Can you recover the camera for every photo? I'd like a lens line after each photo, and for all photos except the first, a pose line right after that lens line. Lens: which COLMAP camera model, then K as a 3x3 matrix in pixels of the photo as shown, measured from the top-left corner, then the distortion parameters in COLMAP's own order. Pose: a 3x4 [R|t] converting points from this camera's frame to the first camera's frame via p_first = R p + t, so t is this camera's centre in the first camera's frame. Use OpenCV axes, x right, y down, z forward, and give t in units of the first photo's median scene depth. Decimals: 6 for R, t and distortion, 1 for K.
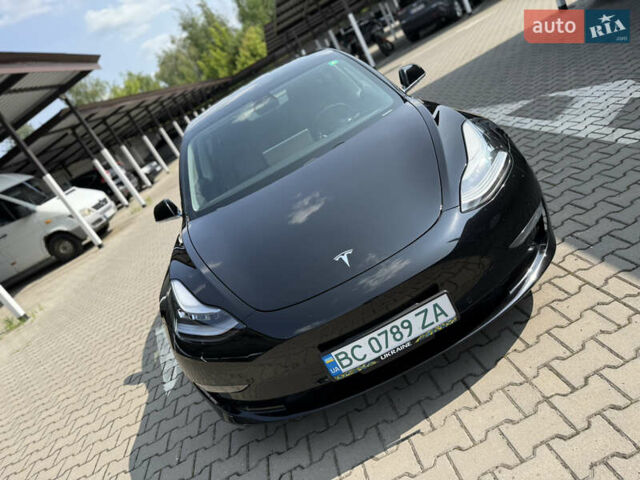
lens RADIAL K [[451.6, 0, 319.9], [0, 451.6, 237.1], [0, 0, 1]] dist [0.026368, -0.045981]
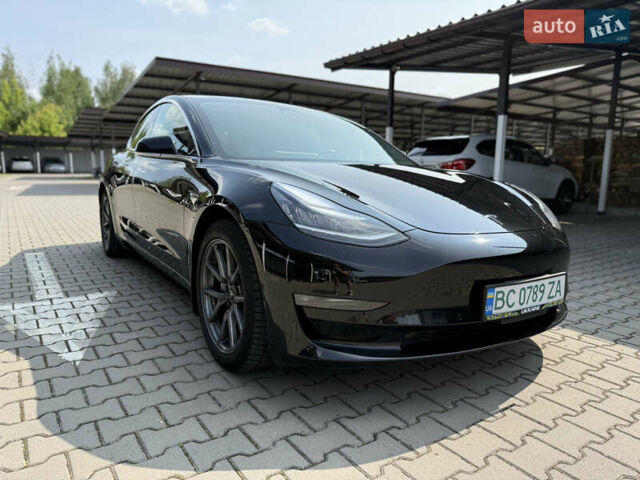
lens RADIAL K [[448.9, 0, 318.3], [0, 448.9, 242.7], [0, 0, 1]] dist [0.000120, -0.006320]
pose [[0.790438, 0.416321, 0.449316, -0.625546], [-0.245271, 0.887270, -0.390634, 0.528780], [-0.561293, 0.198567, 0.803443, 0.332025]]
